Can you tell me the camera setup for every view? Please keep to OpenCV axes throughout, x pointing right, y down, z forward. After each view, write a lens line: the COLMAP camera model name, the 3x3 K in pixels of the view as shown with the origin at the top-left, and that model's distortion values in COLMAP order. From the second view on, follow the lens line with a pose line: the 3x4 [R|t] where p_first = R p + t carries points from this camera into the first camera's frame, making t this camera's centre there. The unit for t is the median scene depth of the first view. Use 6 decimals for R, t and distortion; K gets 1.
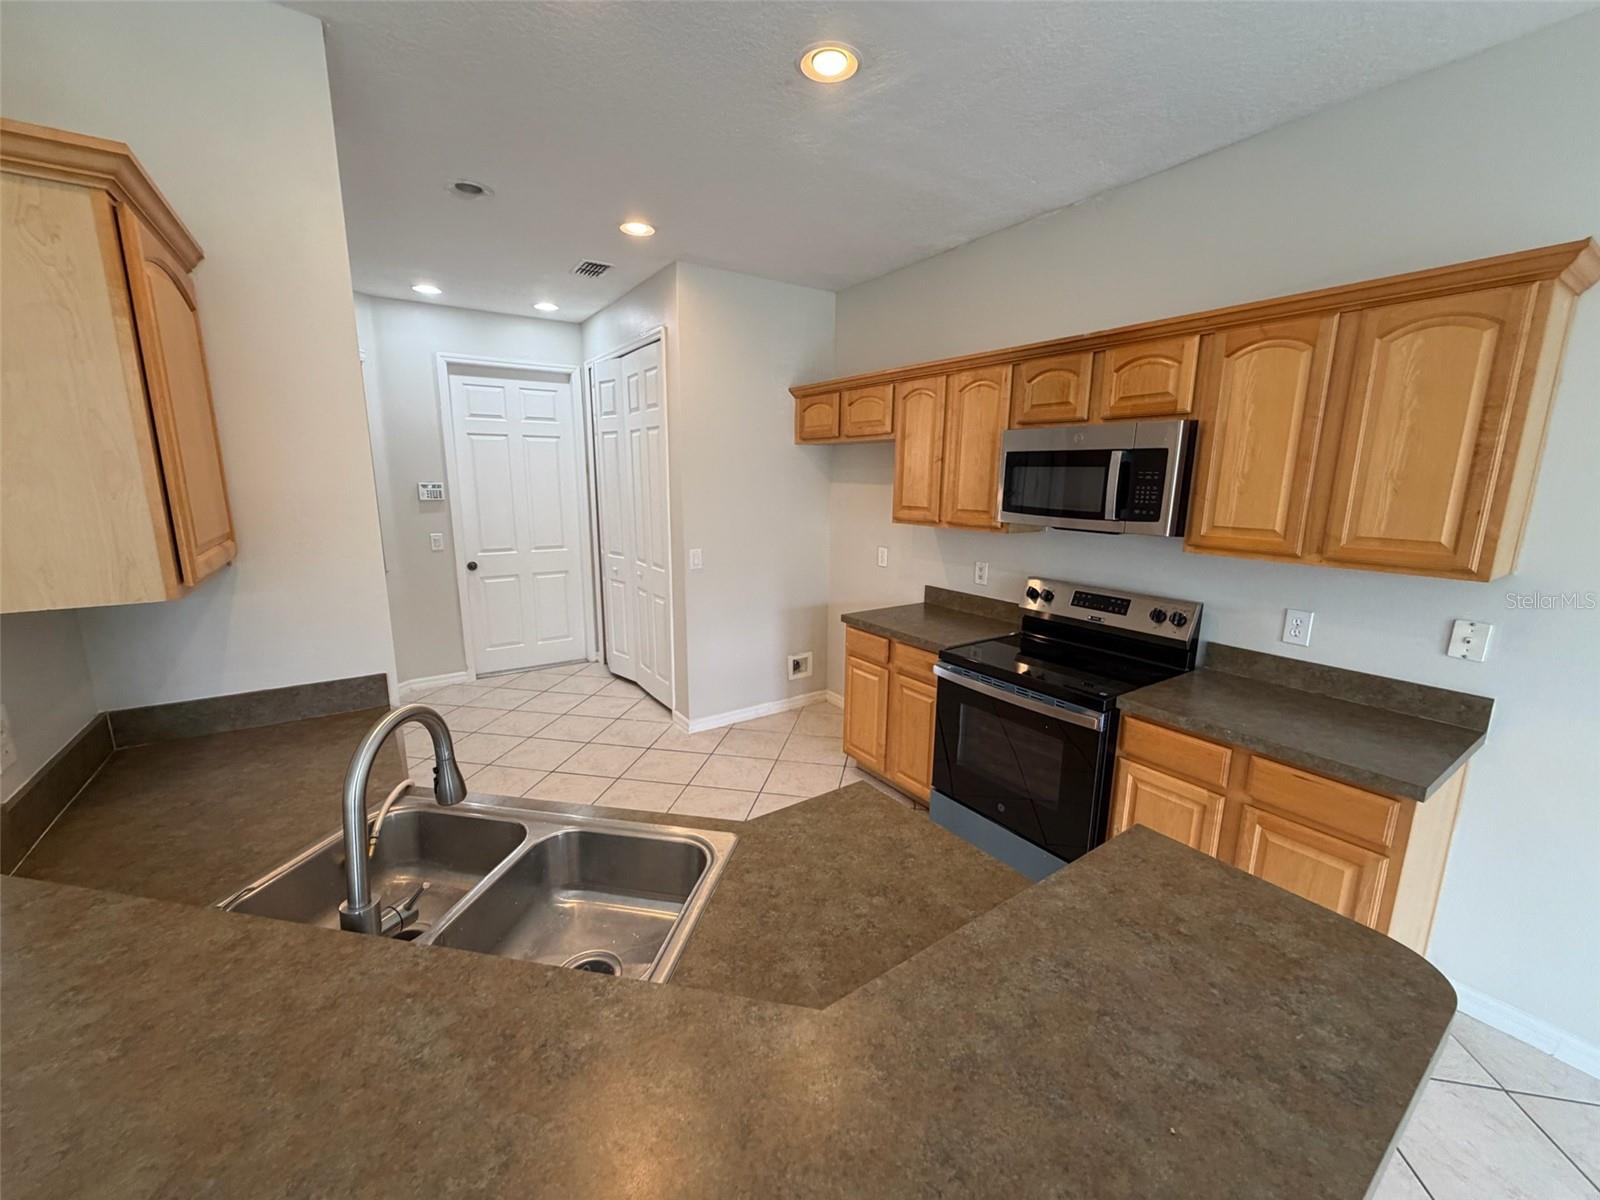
lens RADIAL K [[638.7, 0, 798.2], [0, 638.7, 601.9], [0, 0, 1]] dist [-0.000463, 0.000021]
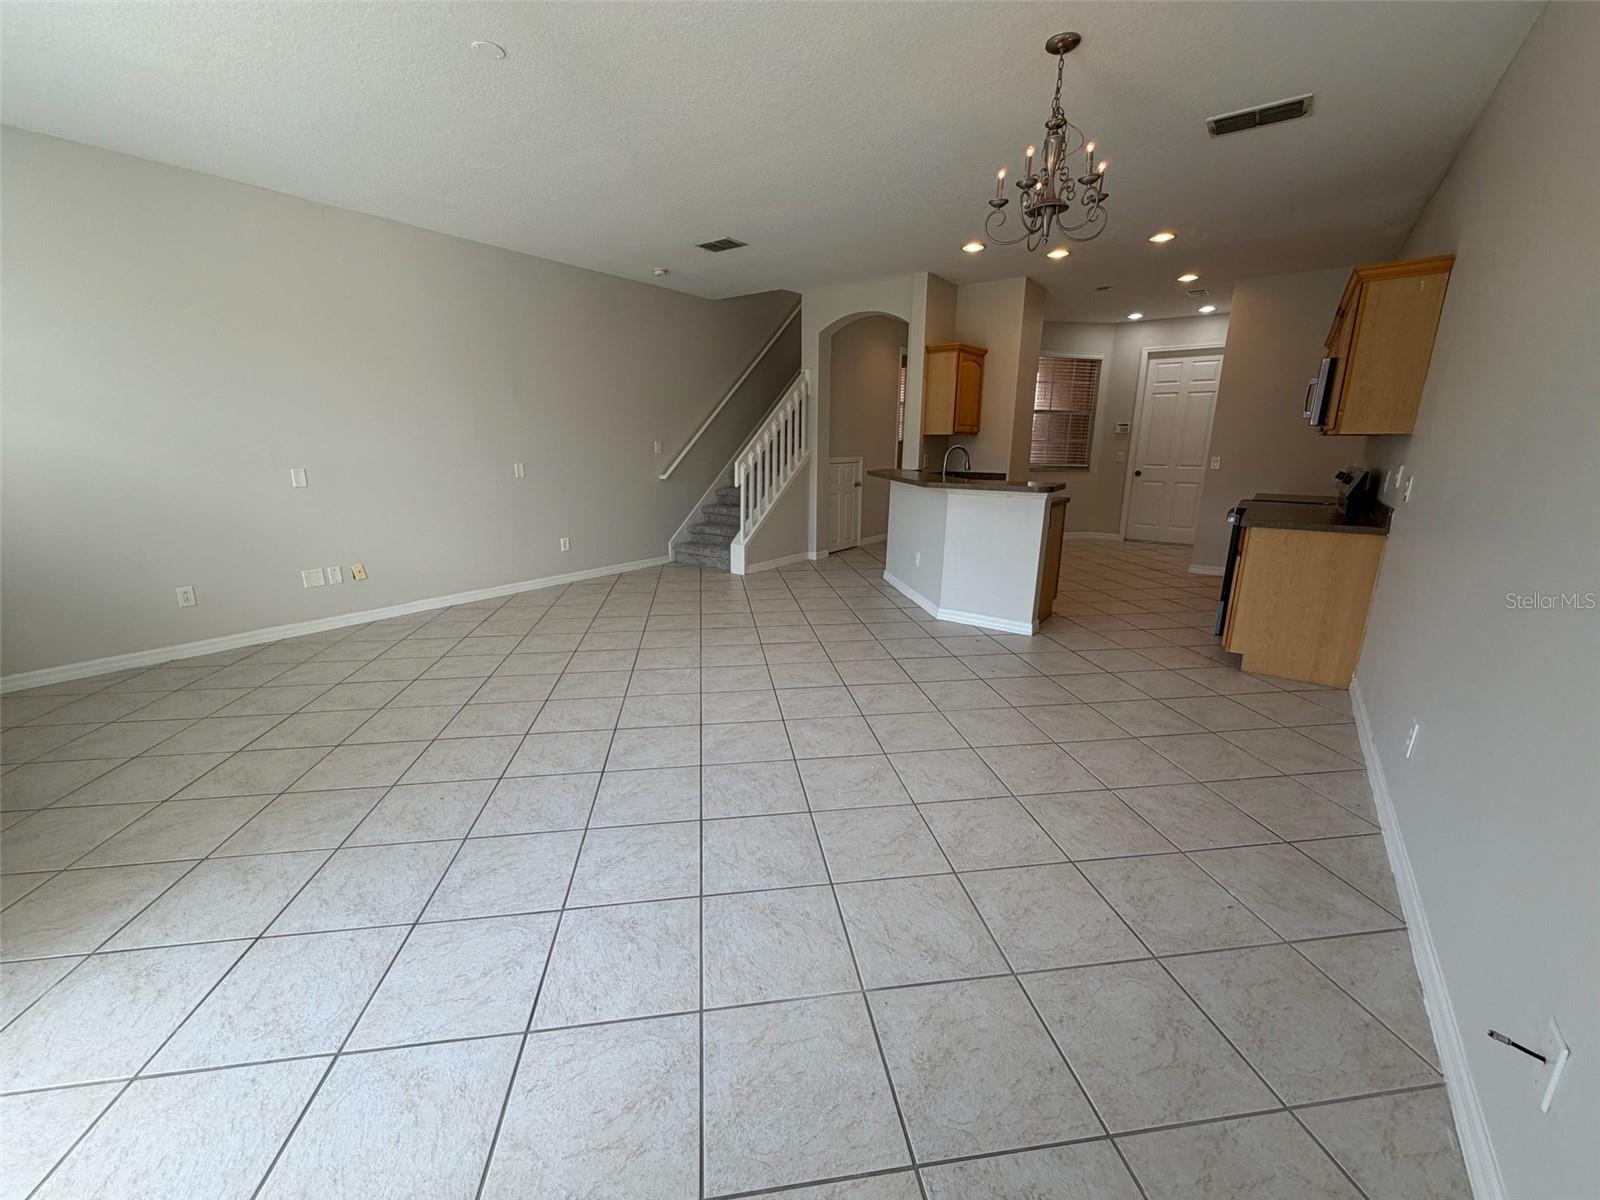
lens RADIAL K [[638.7, 0, 796.2], [0, 638.7, 603.4], [0, 0, 1]] dist [-0.000463, 0.000021]
pose [[0.327187, 0.227771, -0.917098, 0.842167], [-0.185800, 0.967077, 0.173897, 0.154200], [0.926513, 0.113500, 0.358735, -0.417912]]
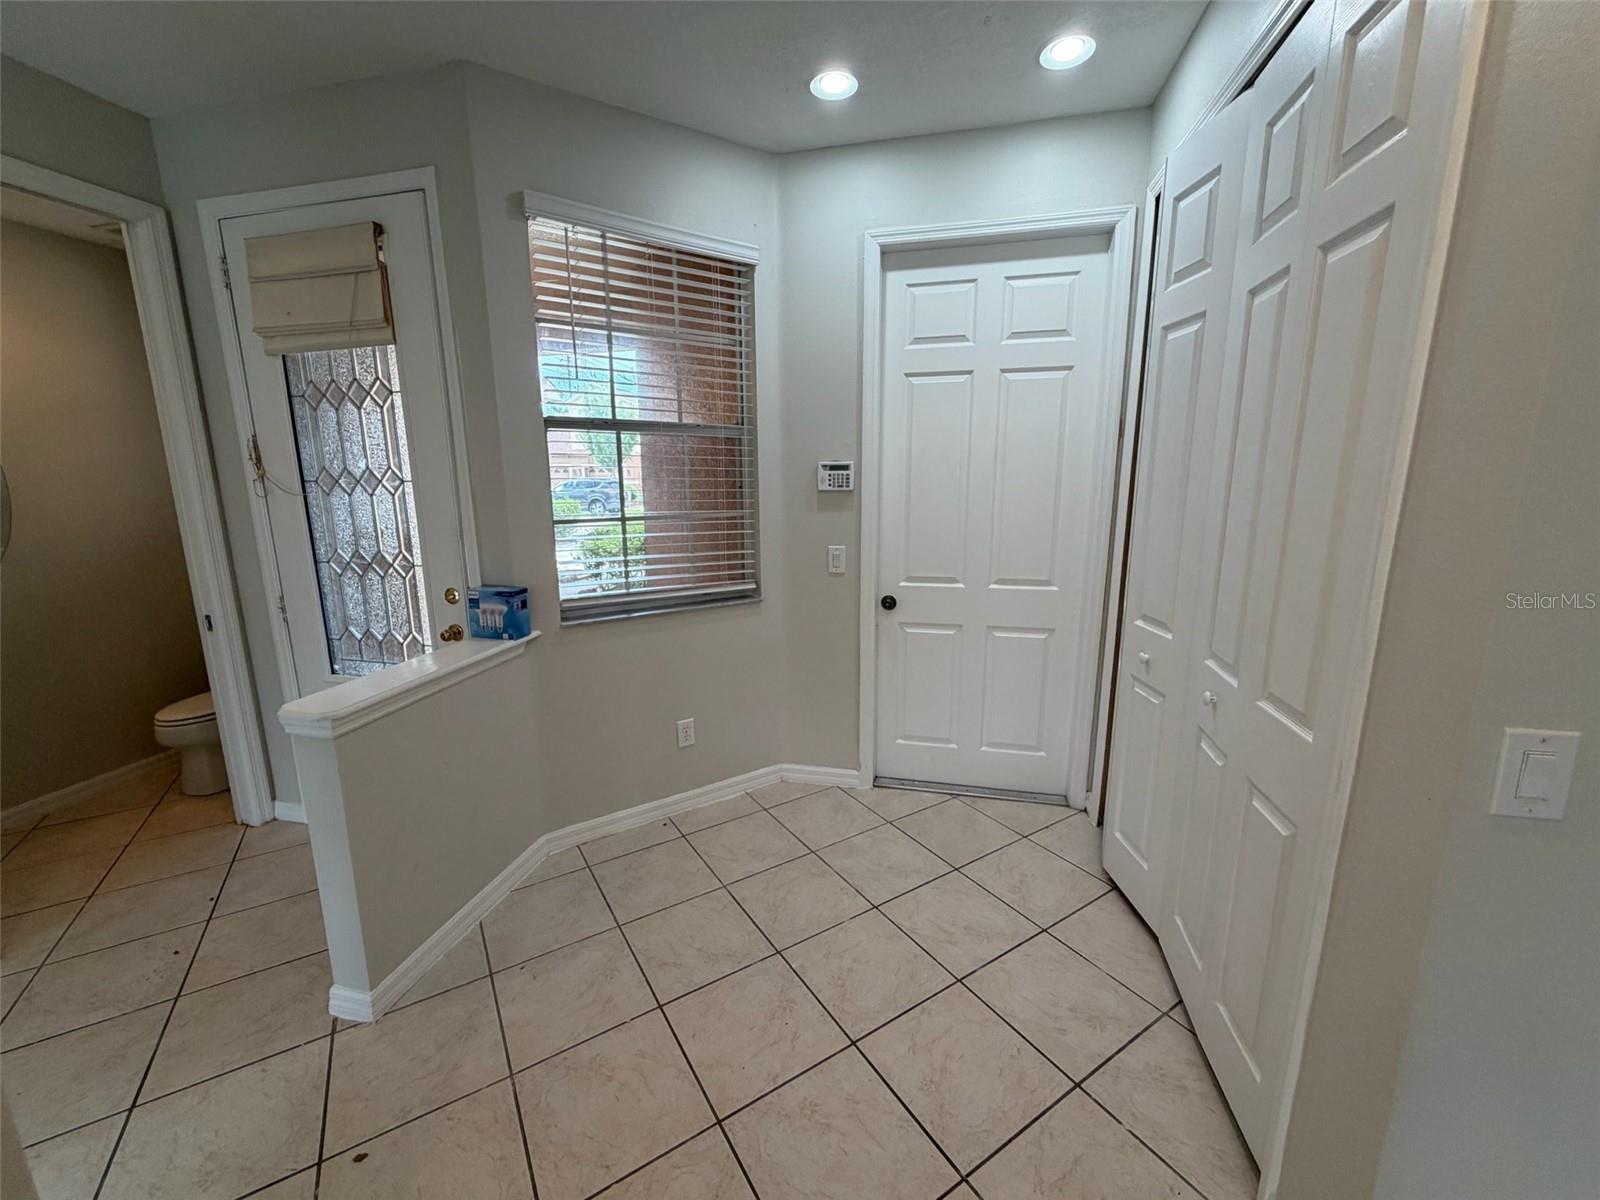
lens RADIAL K [[638.7, 0, 796.1], [0, 638.7, 596.6], [0, 0, 1]] dist [-0.000463, 0.000021]
pose [[0.678994, 0.132232, -0.722137, -0.143057], [-0.130432, 0.989725, 0.058591, -0.086576], [0.722464, 0.054407, 0.689265, 0.537568]]
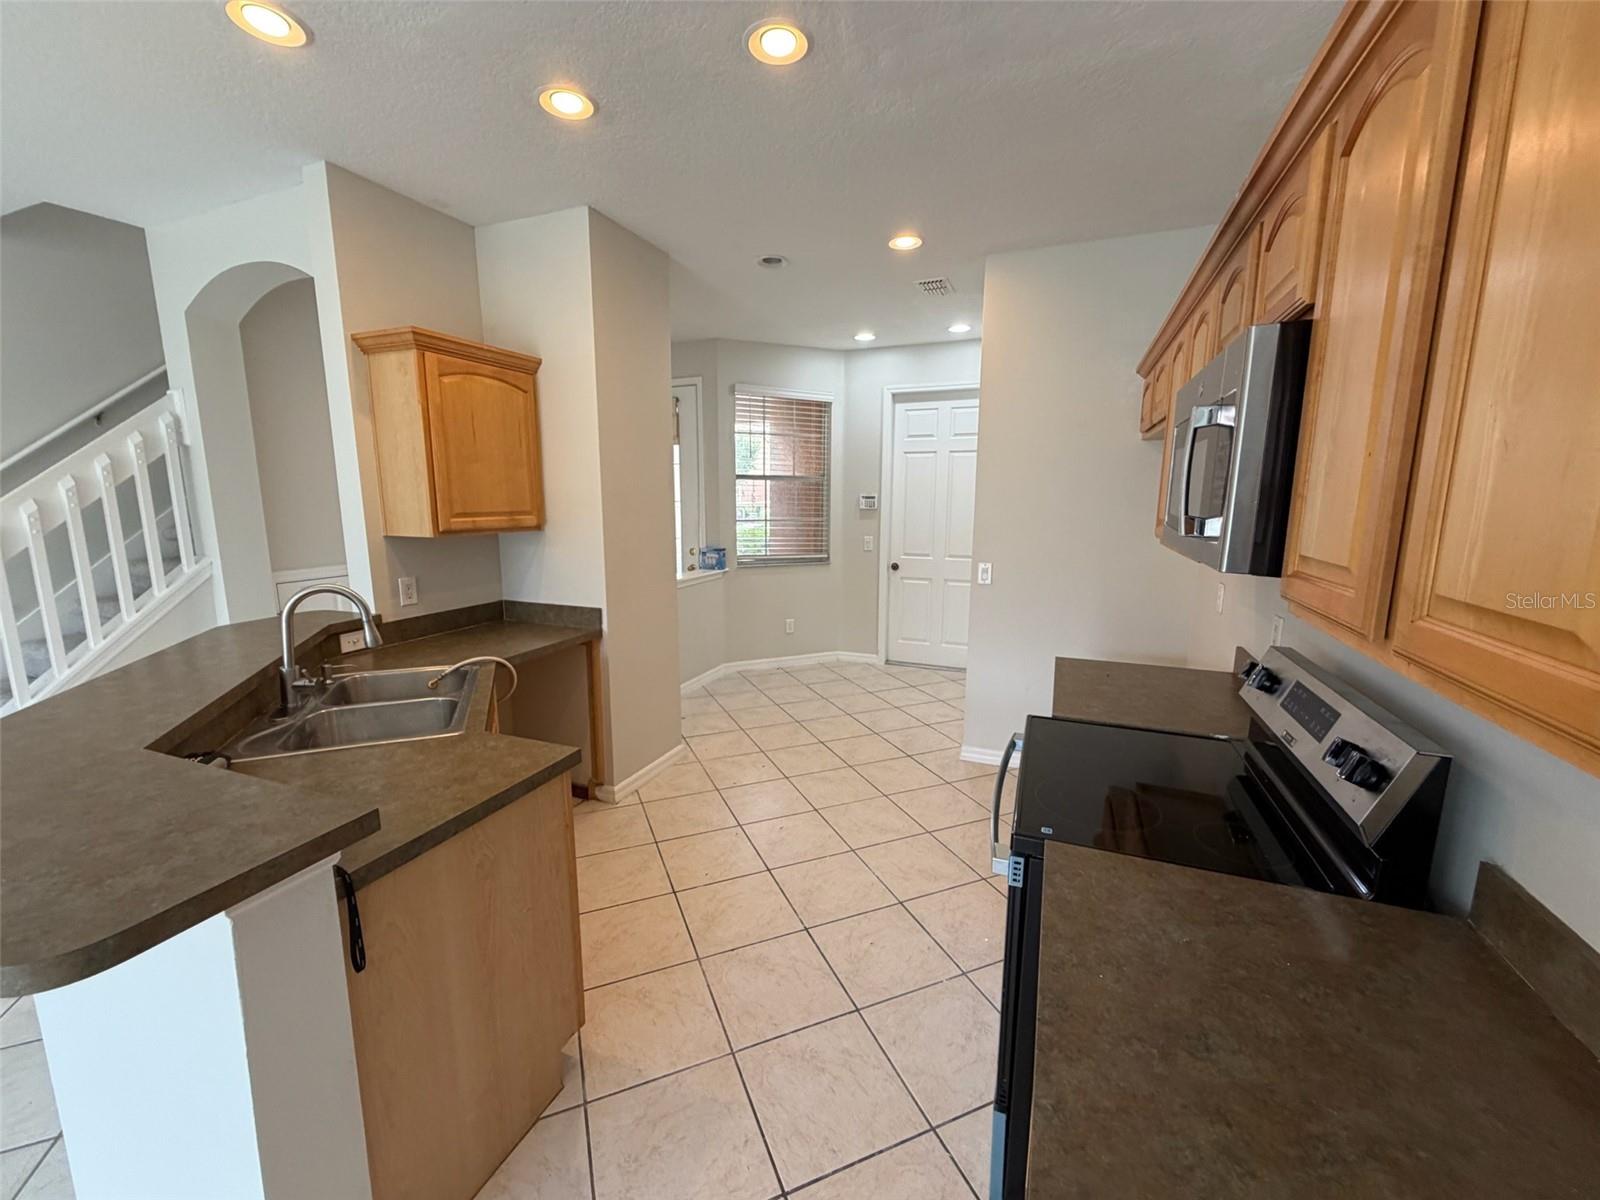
lens RADIAL K [[638.7, 0, 795.6], [0, 638.7, 603.6], [0, 0, 1]] dist [-0.000463, 0.000021]
pose [[0.549203, 0.135437, -0.824641, 0.361669], [-0.162215, 0.985288, 0.053787, -0.023498], [0.819794, 0.104229, 0.563093, 0.210419]]
